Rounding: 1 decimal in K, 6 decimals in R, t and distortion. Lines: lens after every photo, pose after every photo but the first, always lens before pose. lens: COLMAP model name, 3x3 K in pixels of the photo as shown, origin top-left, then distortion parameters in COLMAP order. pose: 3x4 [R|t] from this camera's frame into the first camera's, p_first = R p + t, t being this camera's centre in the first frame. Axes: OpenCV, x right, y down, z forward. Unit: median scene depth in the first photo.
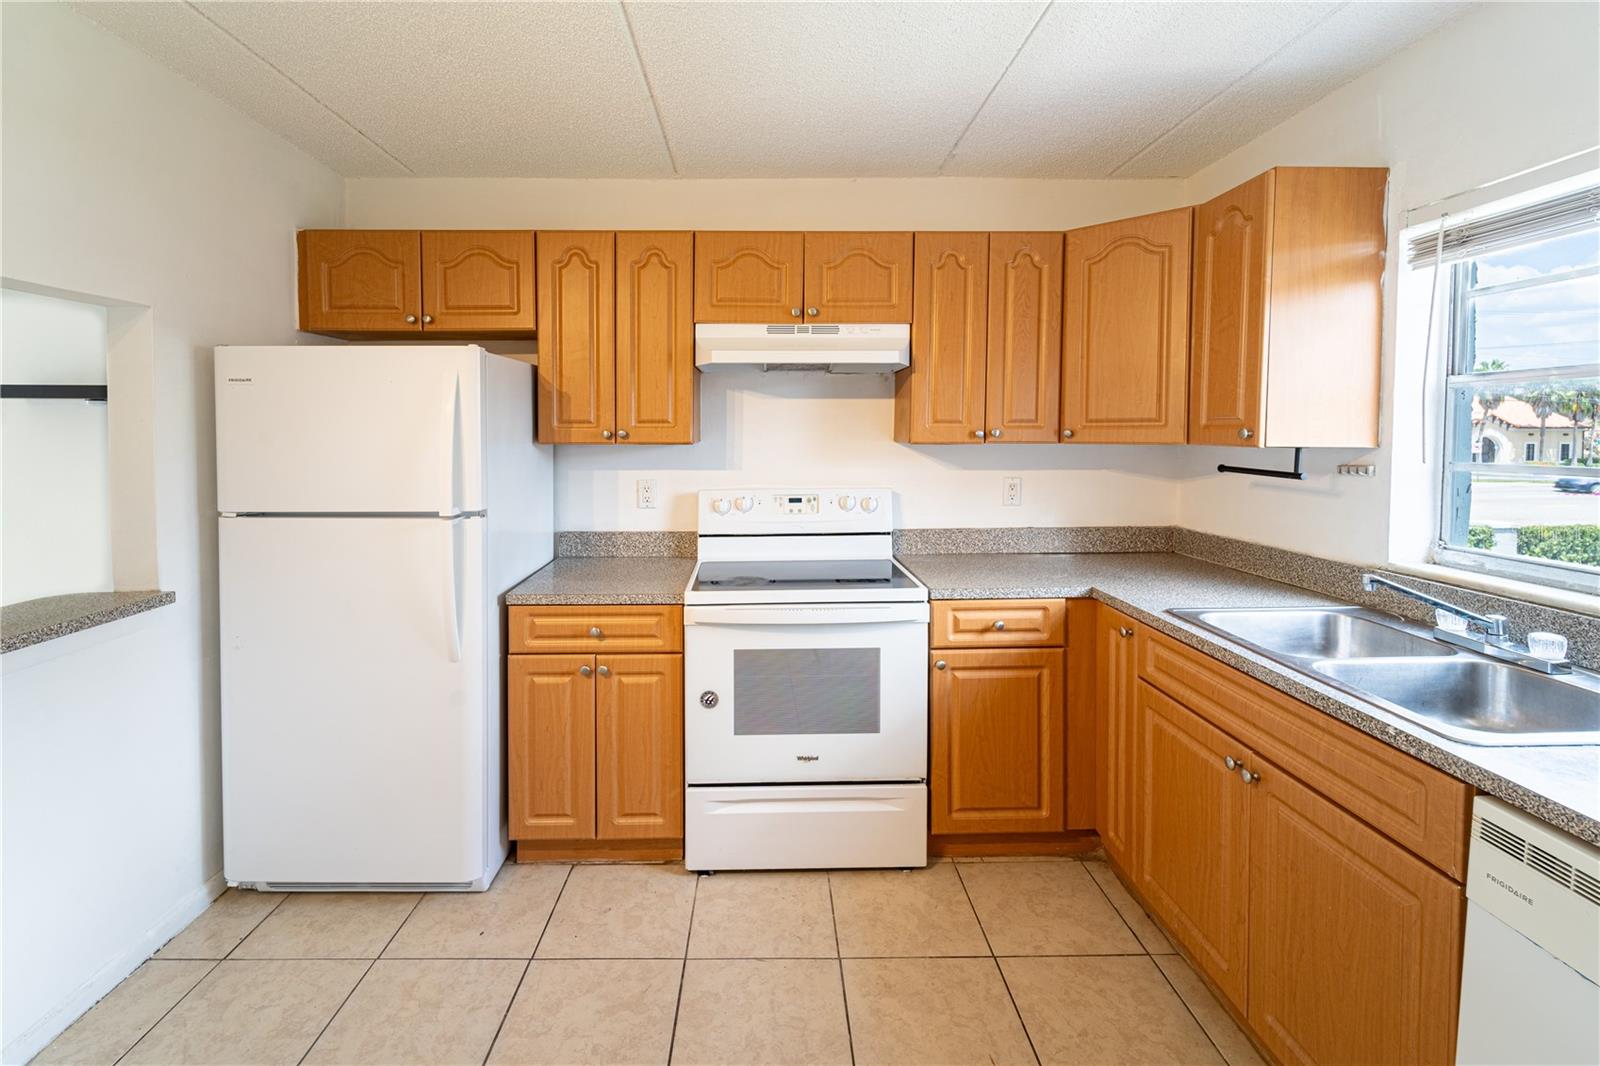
lens RADIAL K [[711.2, 0, 792.5], [0, 711.2, 450.6], [0, 0, 1]] dist [0.010737, -0.000700]
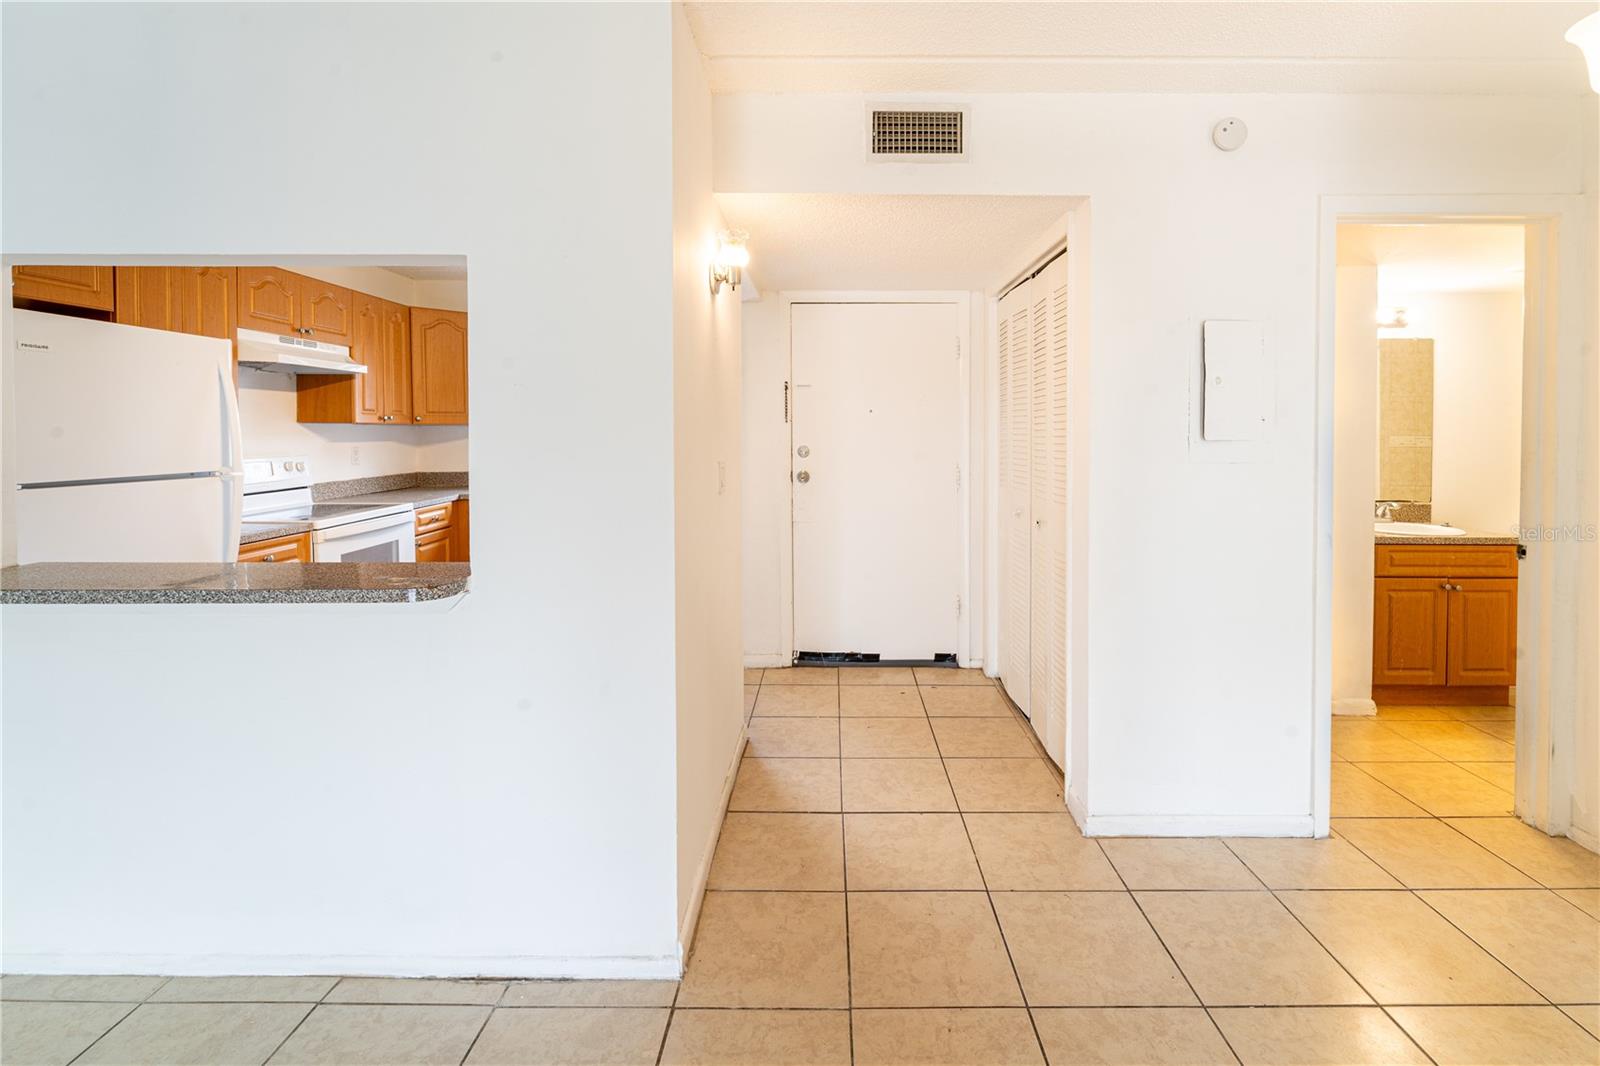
lens RADIAL K [[711.2, 0, 828.1], [0, 711.2, 454.3], [0, 0, 1]] dist [0.010737, -0.000700]
pose [[0.011466, -0.031659, 0.999433, -1.592908], [0.027093, 0.999142, 0.031339, 0.042329], [-0.999567, 0.026718, 0.012314, -0.076525]]
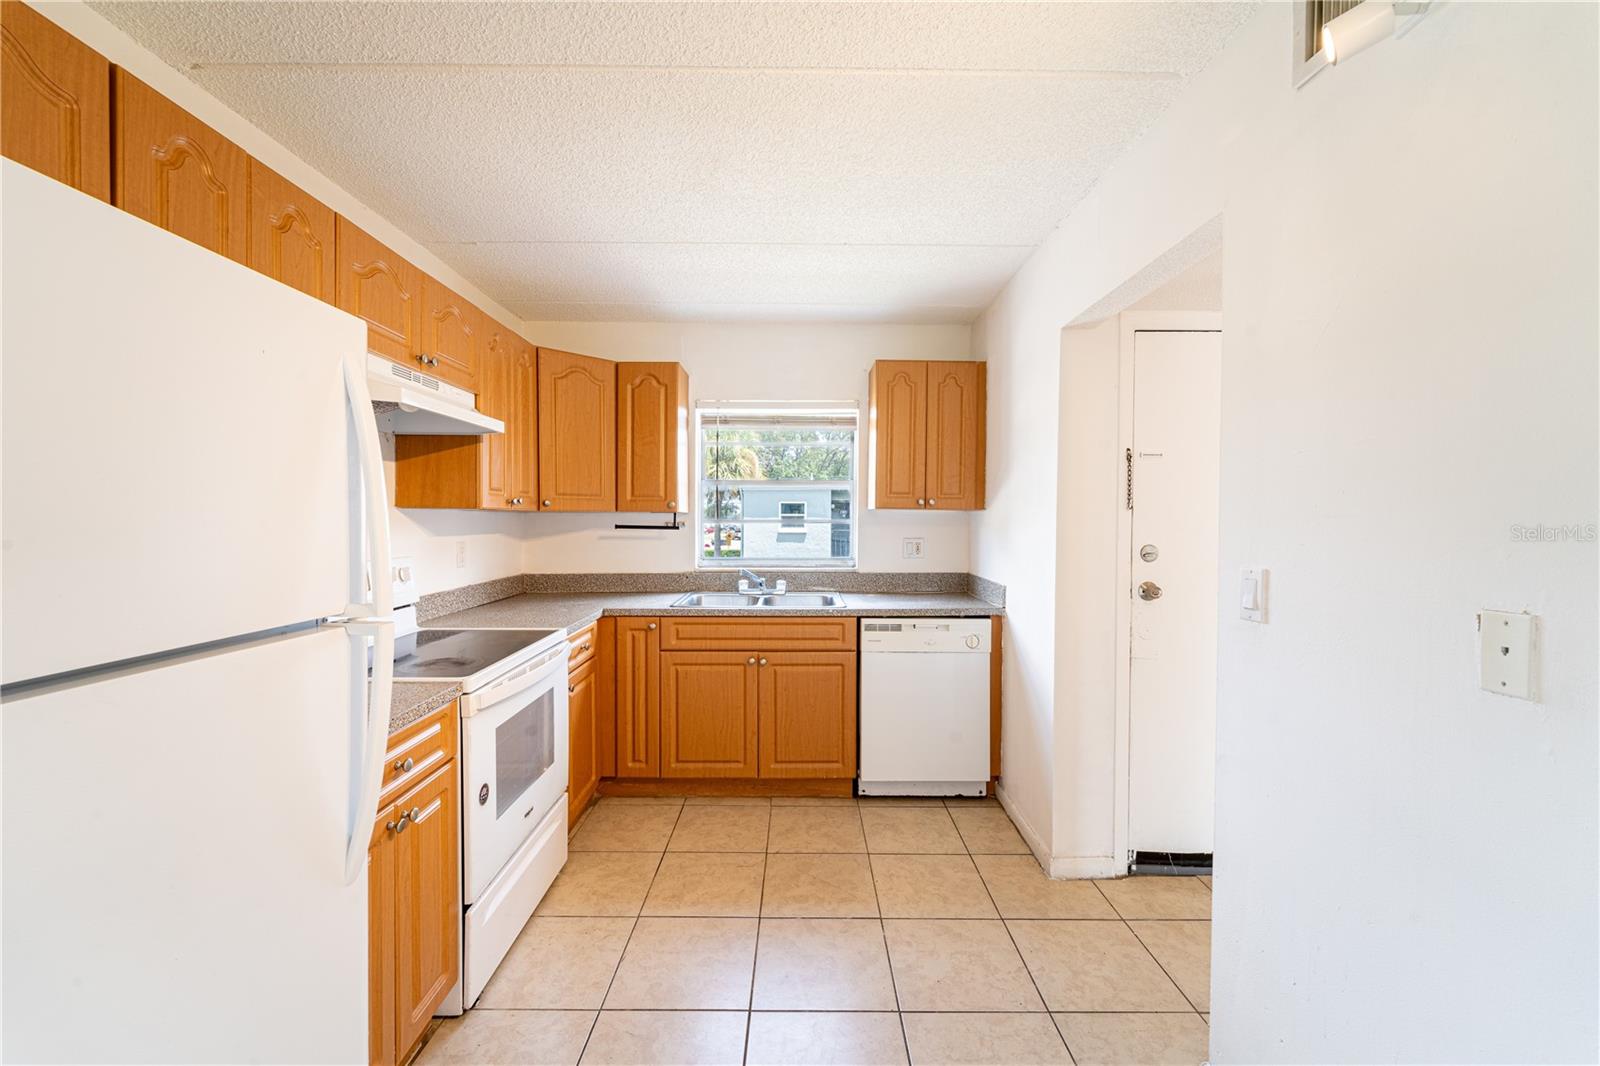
lens RADIAL K [[657.7, 0, 795.3], [0, 657.7, 532.9], [0, 0, 1]] dist [0.007421, 0.000176]
pose [[0.009910, -0.019705, 0.999757, -0.911655], [0.023913, 0.999525, 0.019463, 0.020382], [-0.999665, 0.023714, 0.010377, 0.594132]]
